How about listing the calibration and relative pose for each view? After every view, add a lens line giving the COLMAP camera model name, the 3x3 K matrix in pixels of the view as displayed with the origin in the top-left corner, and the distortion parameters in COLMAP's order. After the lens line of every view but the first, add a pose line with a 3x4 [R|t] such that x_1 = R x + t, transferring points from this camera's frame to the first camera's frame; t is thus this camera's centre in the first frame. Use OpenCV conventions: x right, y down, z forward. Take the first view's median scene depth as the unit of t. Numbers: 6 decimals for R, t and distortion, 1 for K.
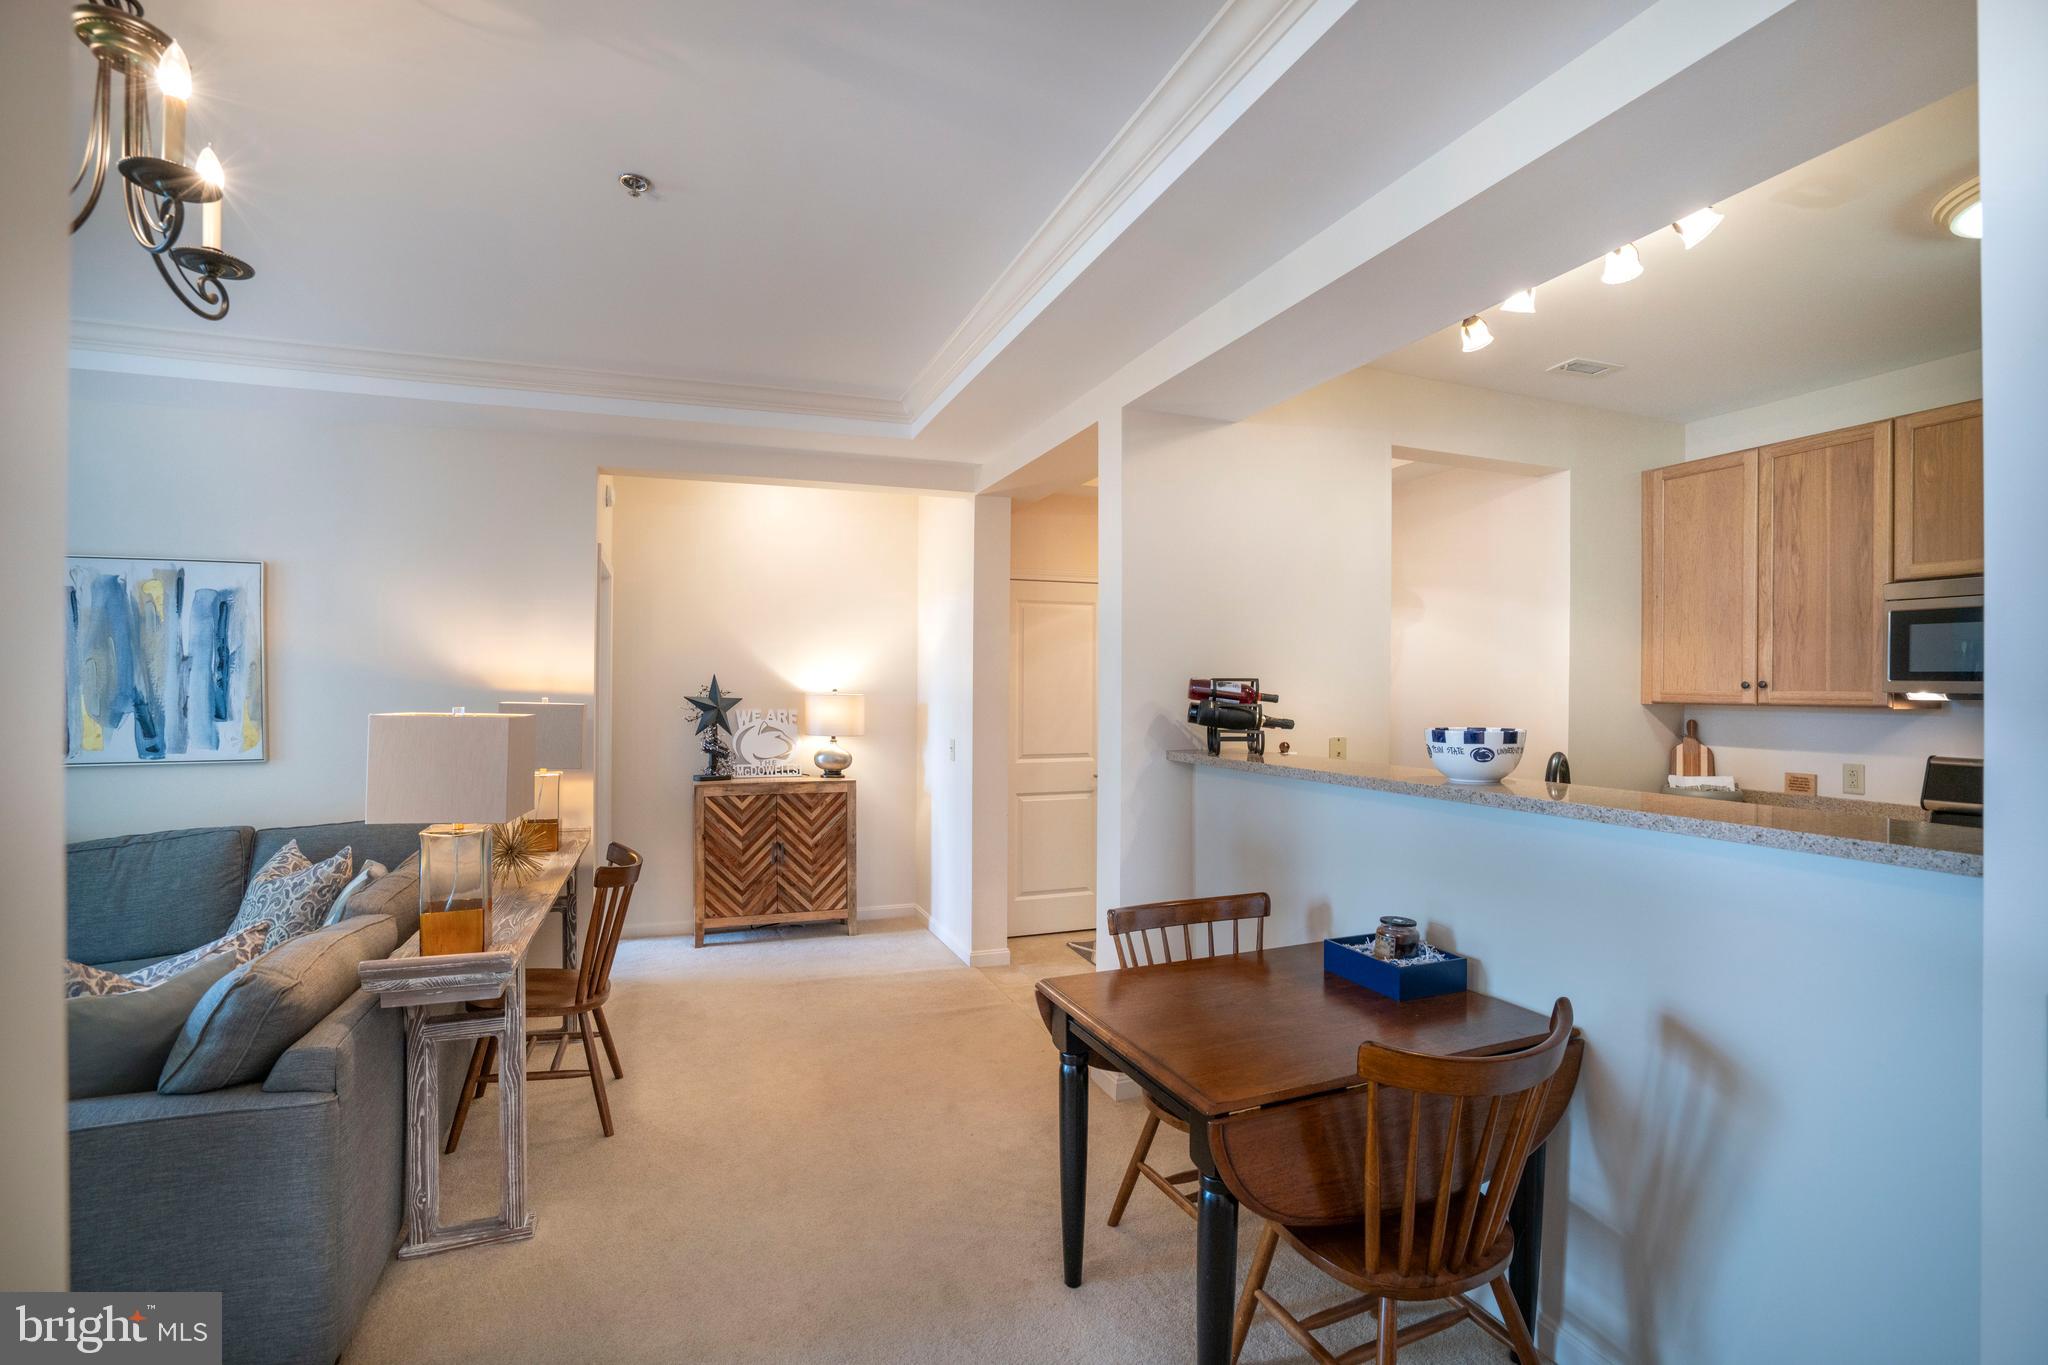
lens RADIAL K [[944.7, 0, 1020.0], [0, 944.7, 688.0], [0, 0, 1]] dist [-0.065713, 0.028074]
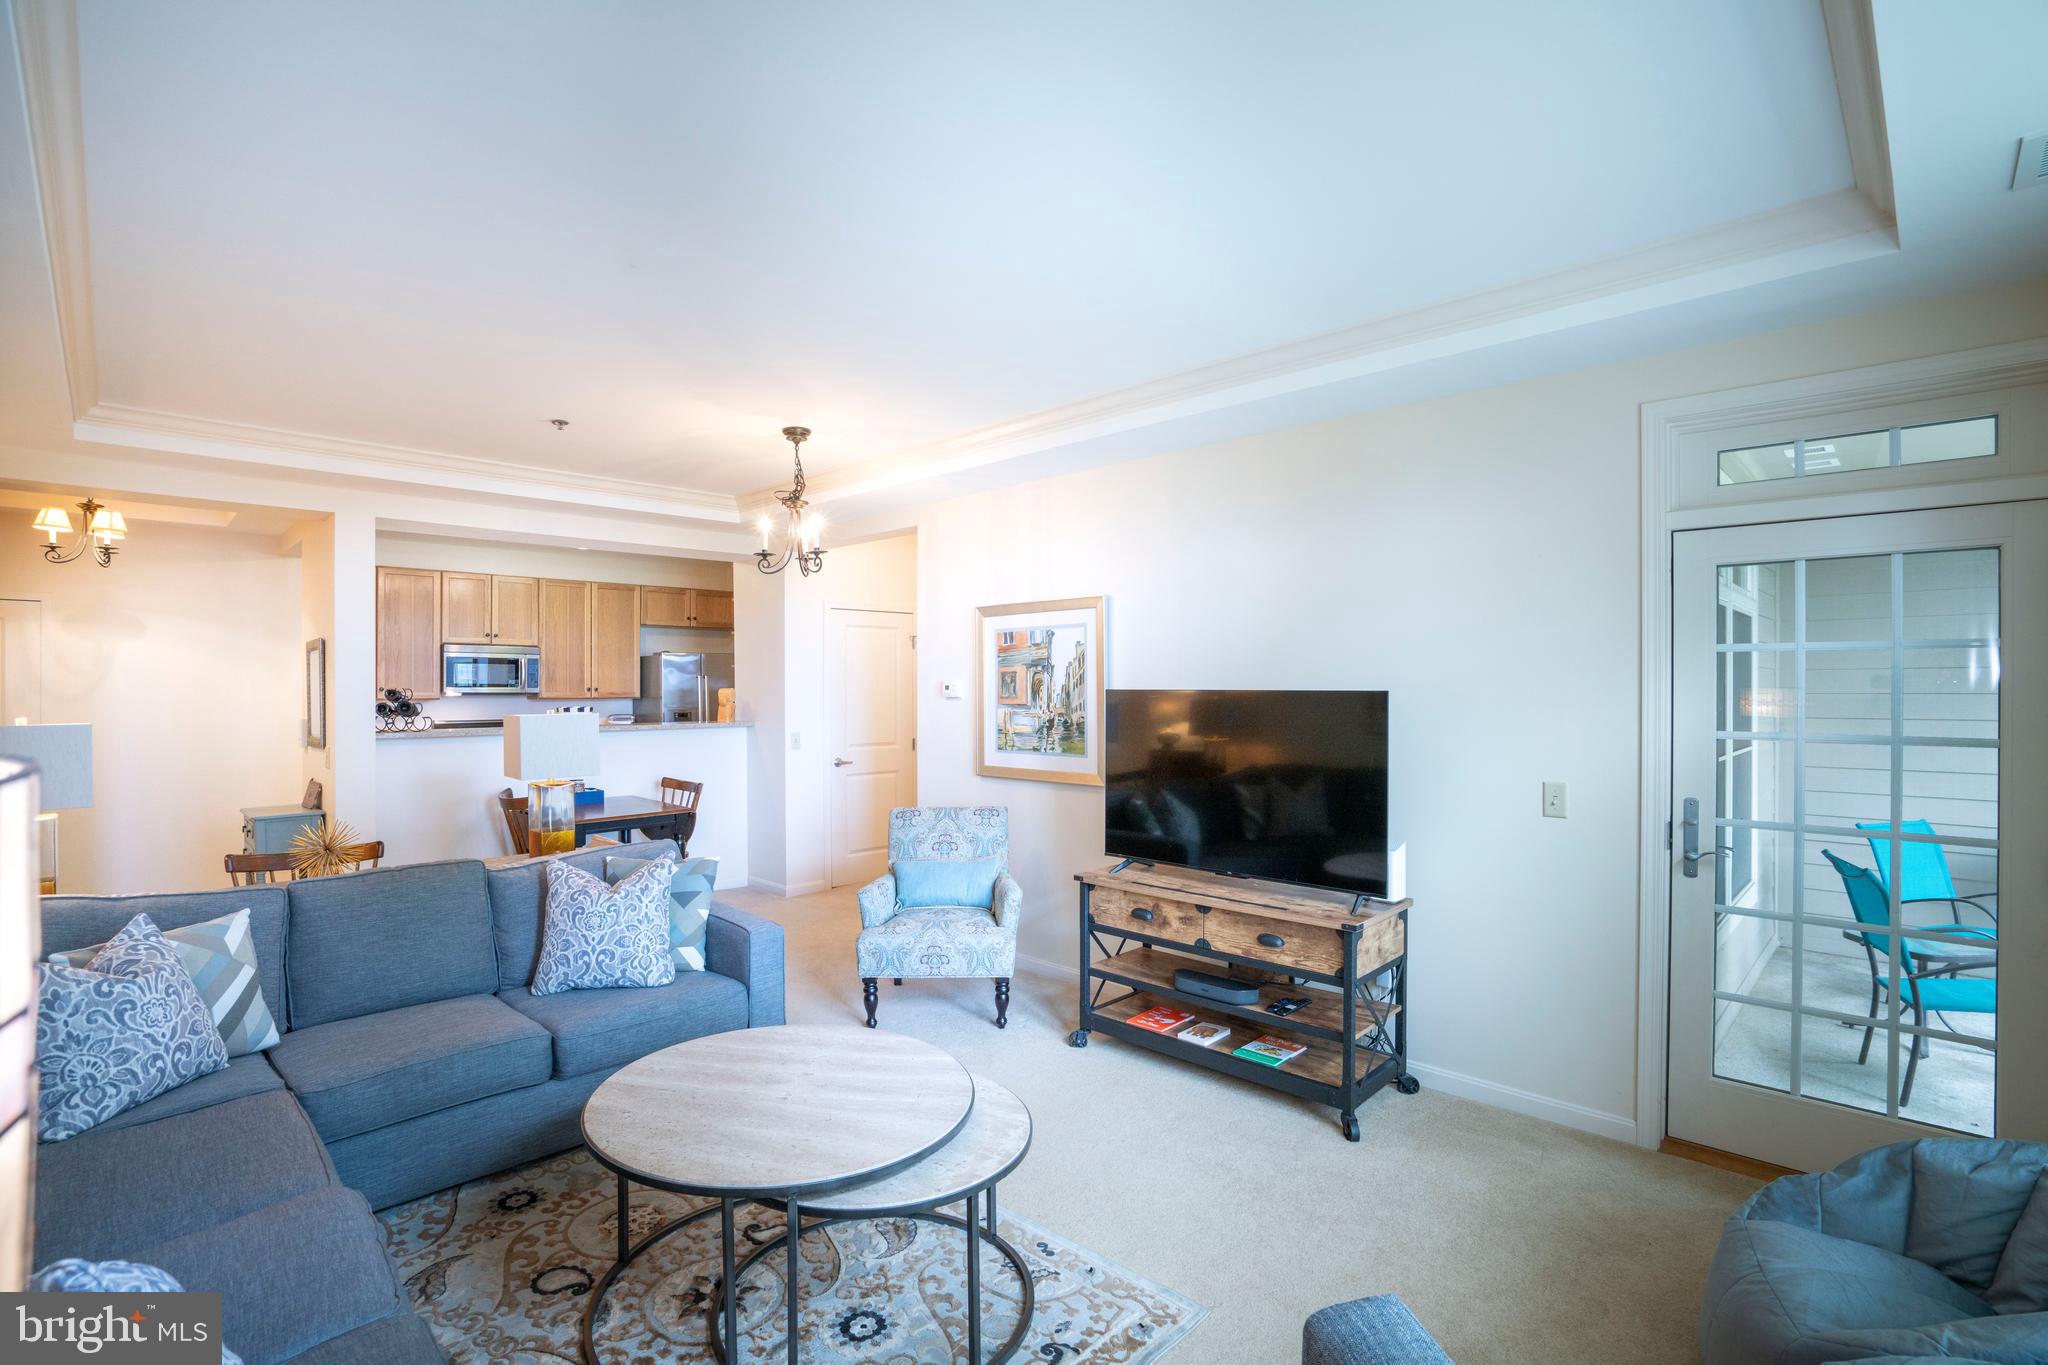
lens RADIAL K [[944.7, 0, 1020.0], [0, 944.7, 688.0], [0, 0, 1]] dist [-0.065713, 0.028074]
pose [[-0.414179, -0.006580, 0.910172, -1.562685], [0.000578, 0.999972, 0.007492, -0.019385], [-0.910195, 0.003629, -0.414163, 0.584779]]
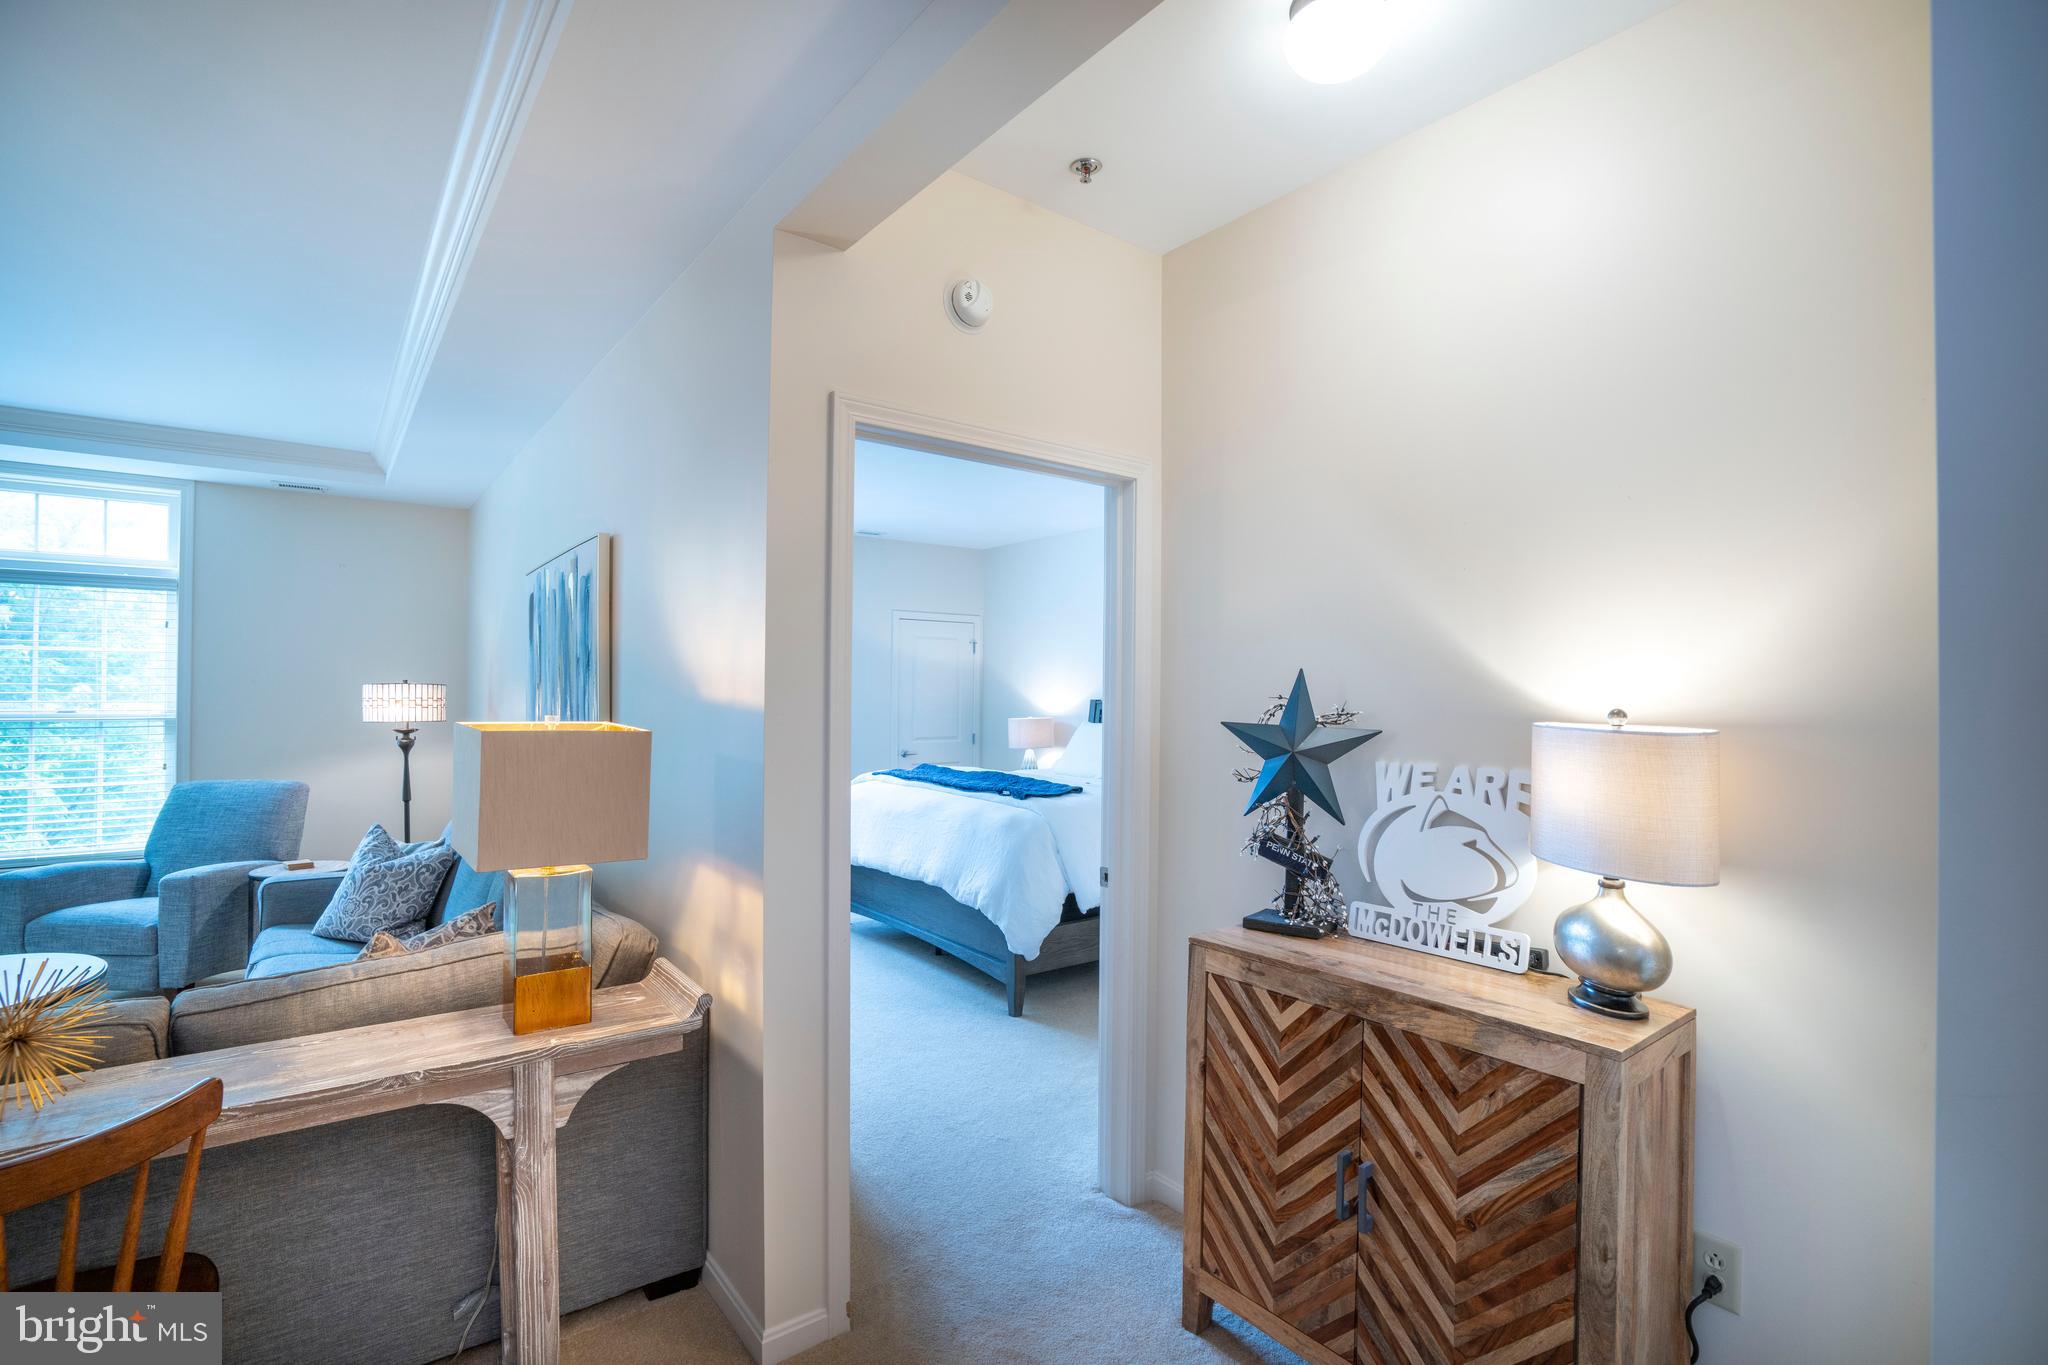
lens RADIAL K [[944.7, 0, 1020.0], [0, 944.7, 688.0], [0, 0, 1]] dist [-0.065713, 0.028074]
pose [[0.295912, -0.008872, -0.955174, 0.035696], [-0.009941, 0.999874, -0.012367, -0.000079], [0.955164, 0.013155, 0.295786, 1.125688]]
